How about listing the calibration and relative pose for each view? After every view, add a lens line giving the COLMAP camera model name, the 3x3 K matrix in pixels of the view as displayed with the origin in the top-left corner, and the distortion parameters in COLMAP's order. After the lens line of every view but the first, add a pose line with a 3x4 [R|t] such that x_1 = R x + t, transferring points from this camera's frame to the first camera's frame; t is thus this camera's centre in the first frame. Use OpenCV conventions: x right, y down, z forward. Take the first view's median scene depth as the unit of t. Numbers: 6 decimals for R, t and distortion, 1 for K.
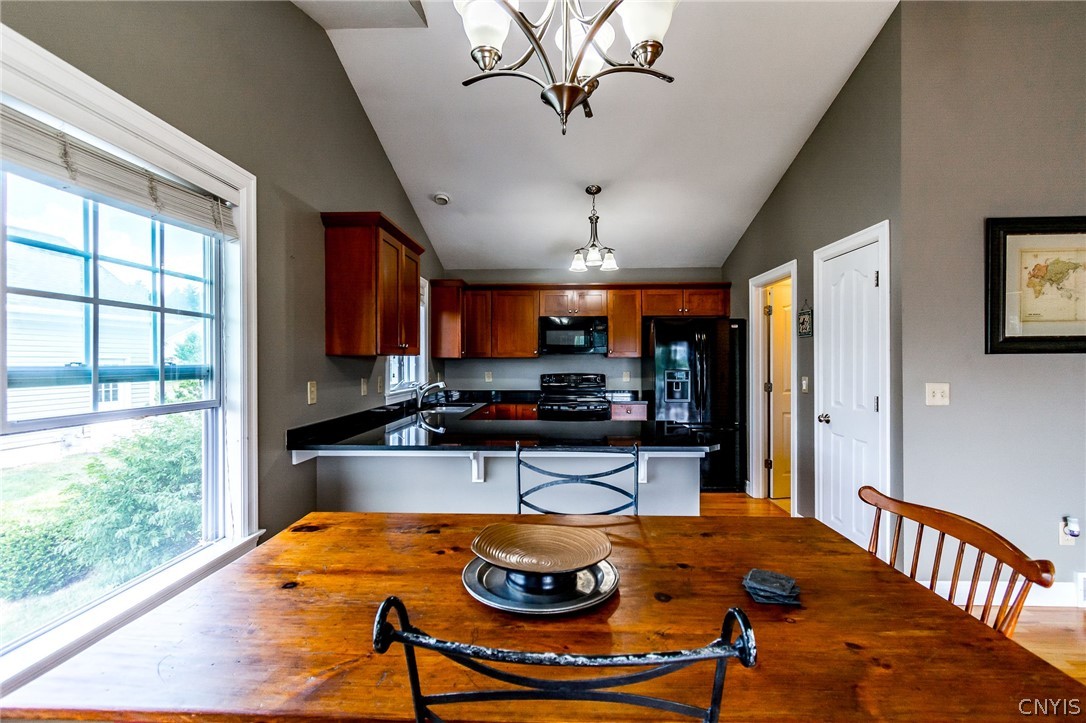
lens RADIAL K [[486.7, 0, 533.7], [0, 486.7, 364.0], [0, 0, 1]] dist [0.000317, -0.002003]
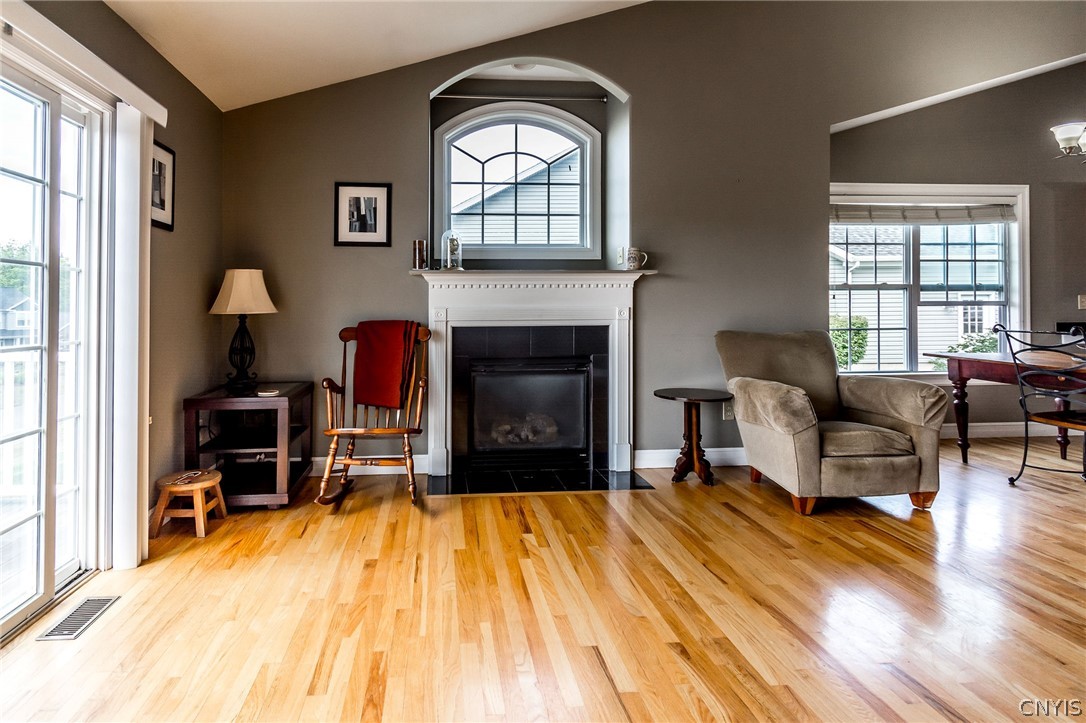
lens RADIAL K [[569.3, 0, 491.8], [0, 569.3, 308.1], [0, 0, 1]] dist [0.004479, -0.001035]
pose [[0.140121, 0.001783, -0.990133, 1.089985], [0.000740, 0.999998, 0.001905, 0.073170], [0.990134, -0.000999, 0.140120, -1.128088]]
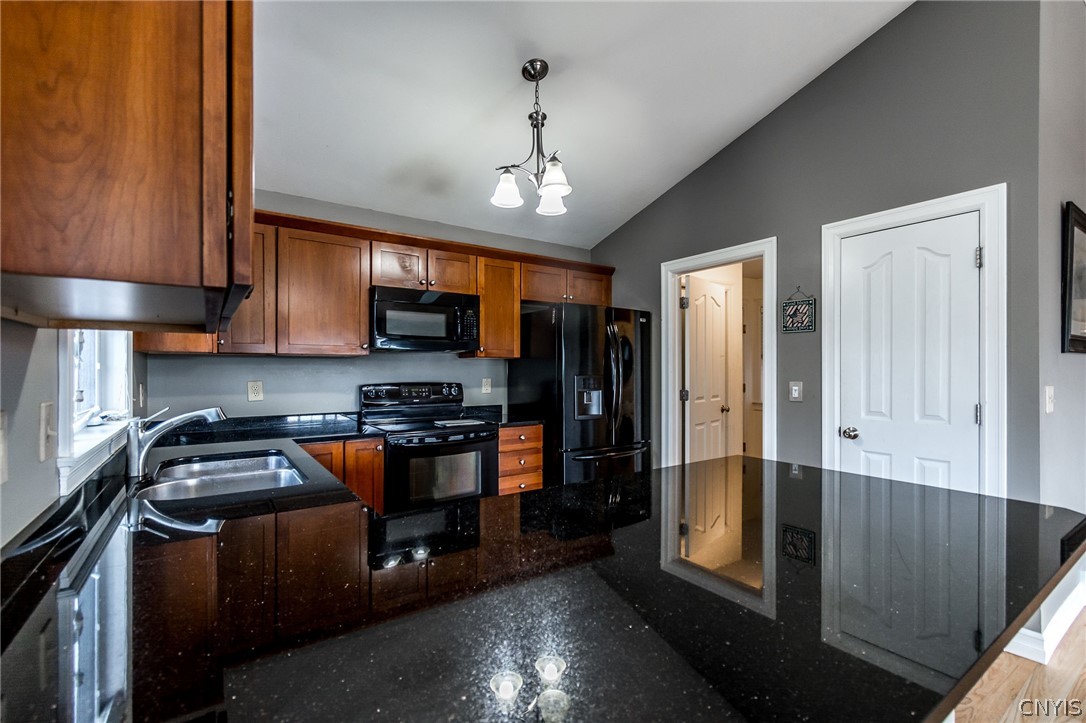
lens RADIAL K [[486.7, 0, 550.2], [0, 486.7, 370.0], [0, 0, 1]] dist [0.000317, -0.002003]
pose [[0.790188, 0.001910, 0.612861, -0.361500], [0.001057, 0.999989, -0.004479, 0.014275], [-0.612863, 0.004187, 0.790178, 0.848374]]
